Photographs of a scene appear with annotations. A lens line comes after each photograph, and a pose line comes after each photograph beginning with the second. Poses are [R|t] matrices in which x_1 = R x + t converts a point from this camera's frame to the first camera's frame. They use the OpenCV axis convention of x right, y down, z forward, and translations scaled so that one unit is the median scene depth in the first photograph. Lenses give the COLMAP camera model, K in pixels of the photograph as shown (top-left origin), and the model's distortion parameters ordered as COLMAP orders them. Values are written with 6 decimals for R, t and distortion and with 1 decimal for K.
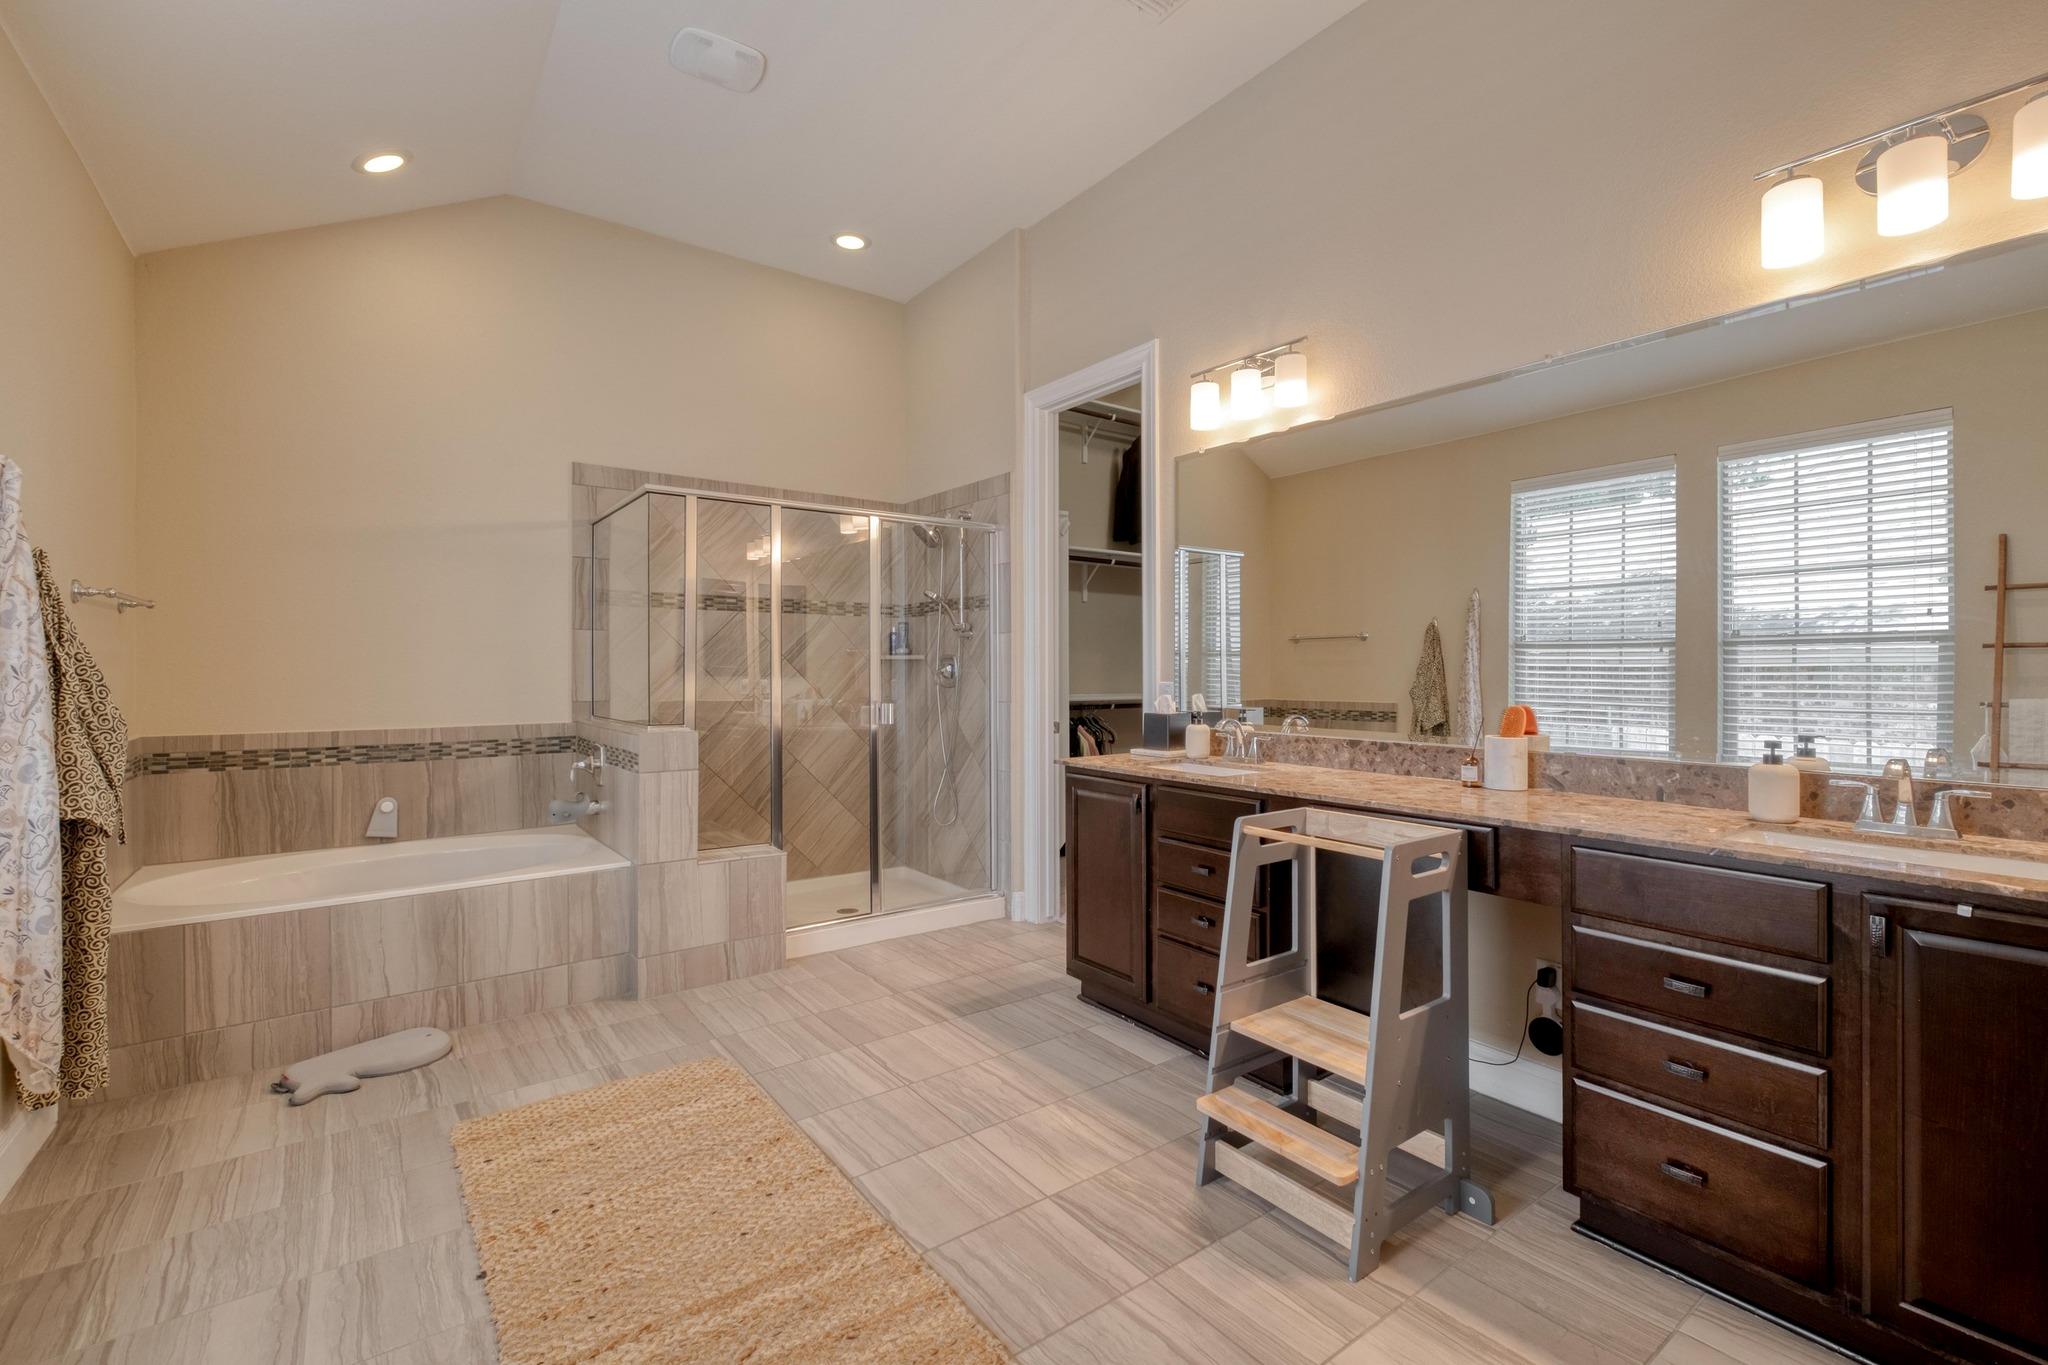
lens RADIAL K [[883.9, 0, 1028.5], [0, 883.9, 675.9], [0, 0, 1]] dist [-0.000236, -0.000987]
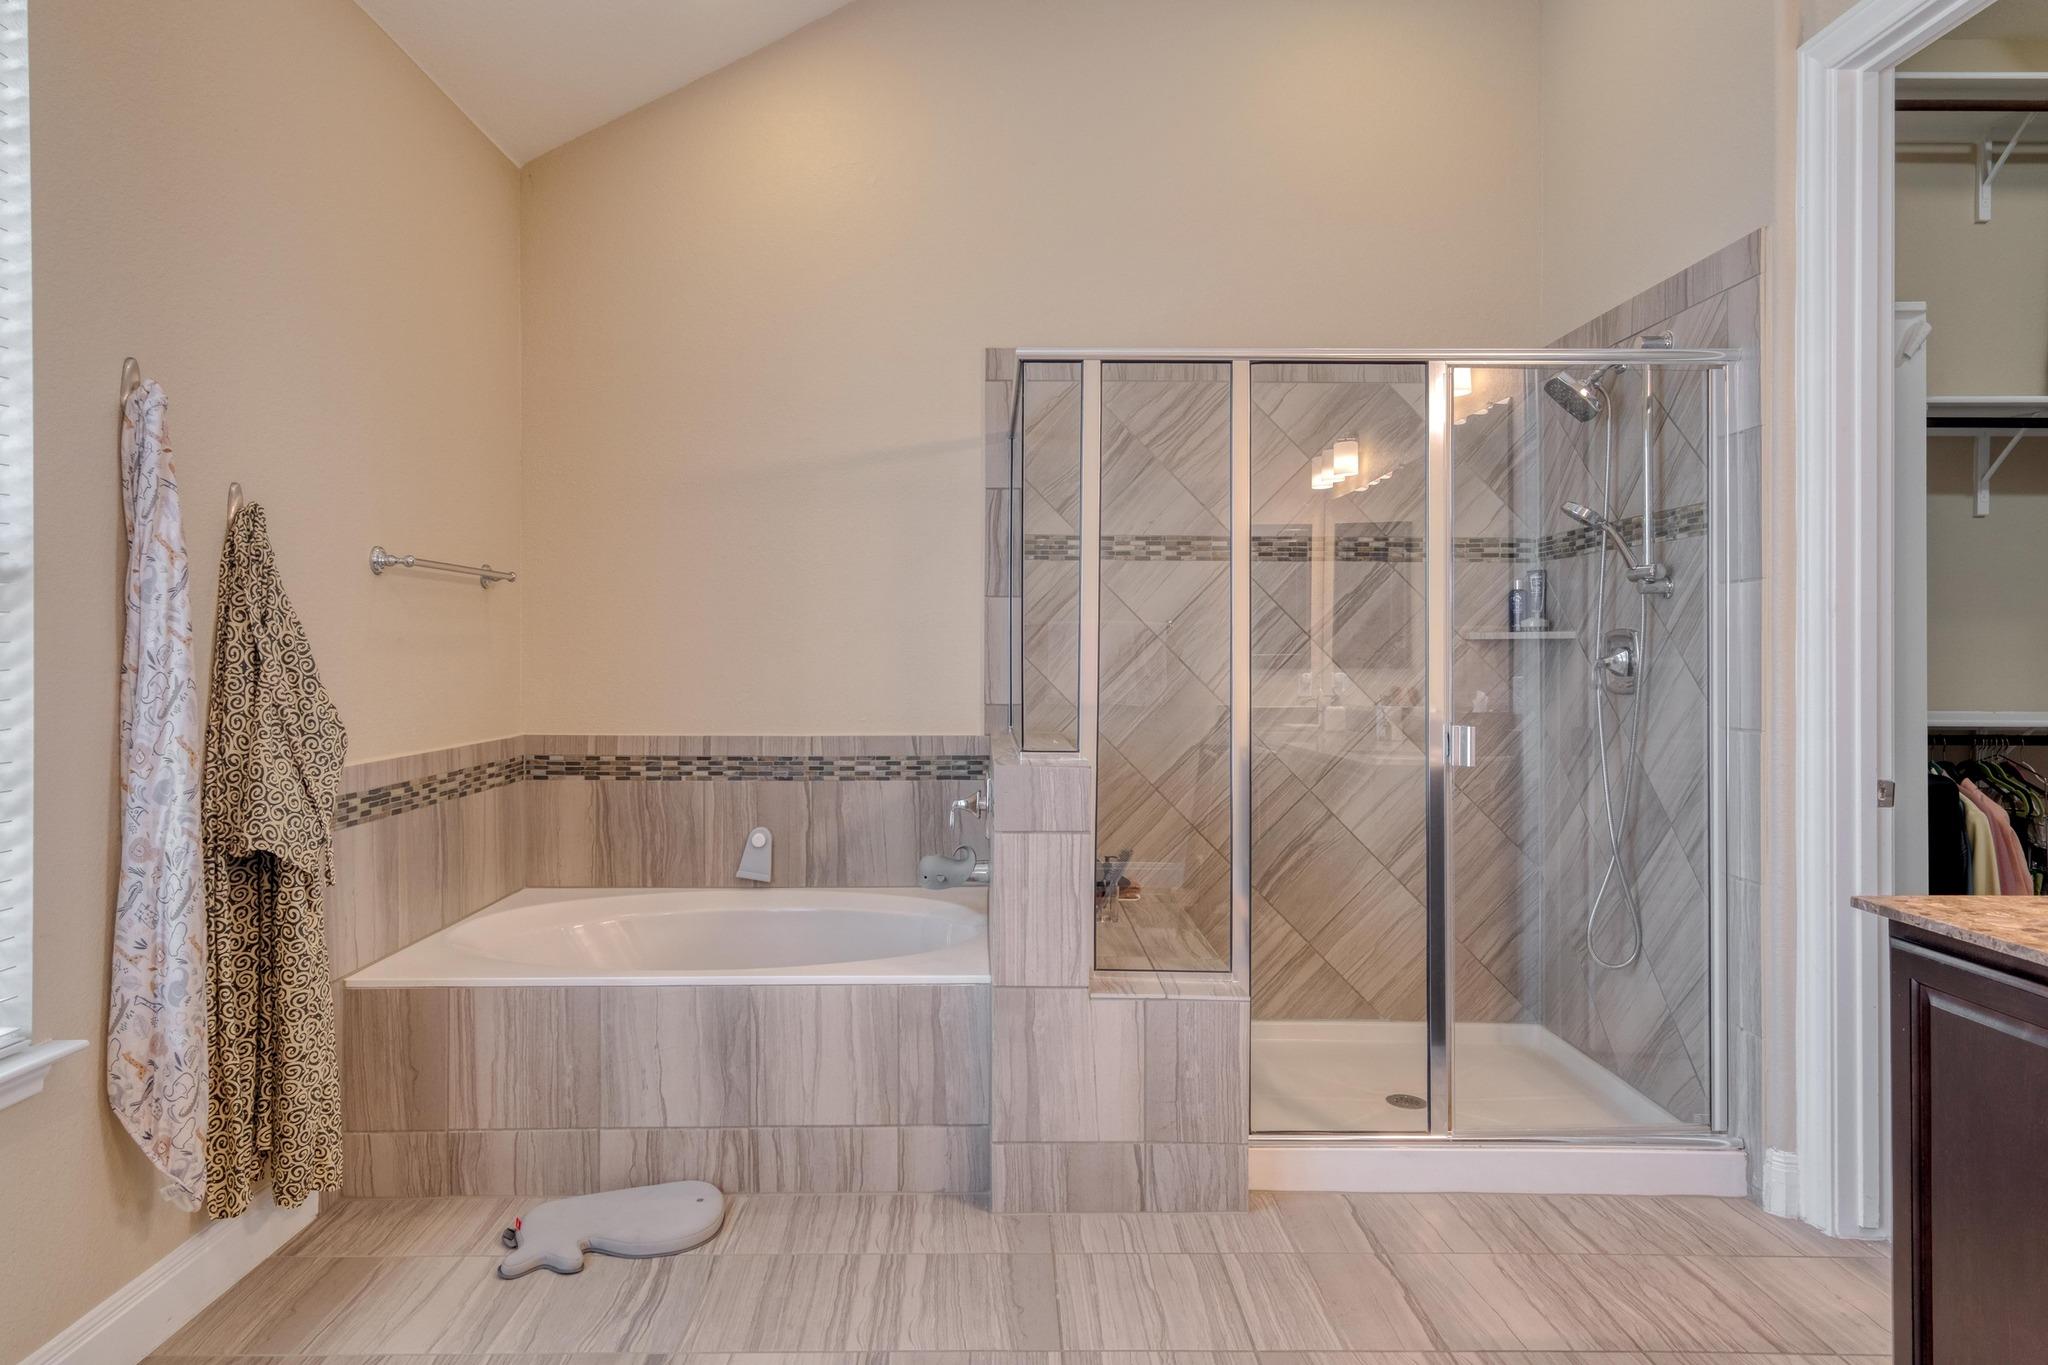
lens RADIAL K [[1168.6, 0, 1017.2], [0, 1168.6, 654.2], [0, 0, 1]] dist [0.004280, 0.002576]
pose [[0.806096, 0.002183, -0.591781, 0.035860], [-0.007044, 0.999958, -0.005907, -0.004680], [0.591743, 0.008930, 0.806077, 0.353114]]
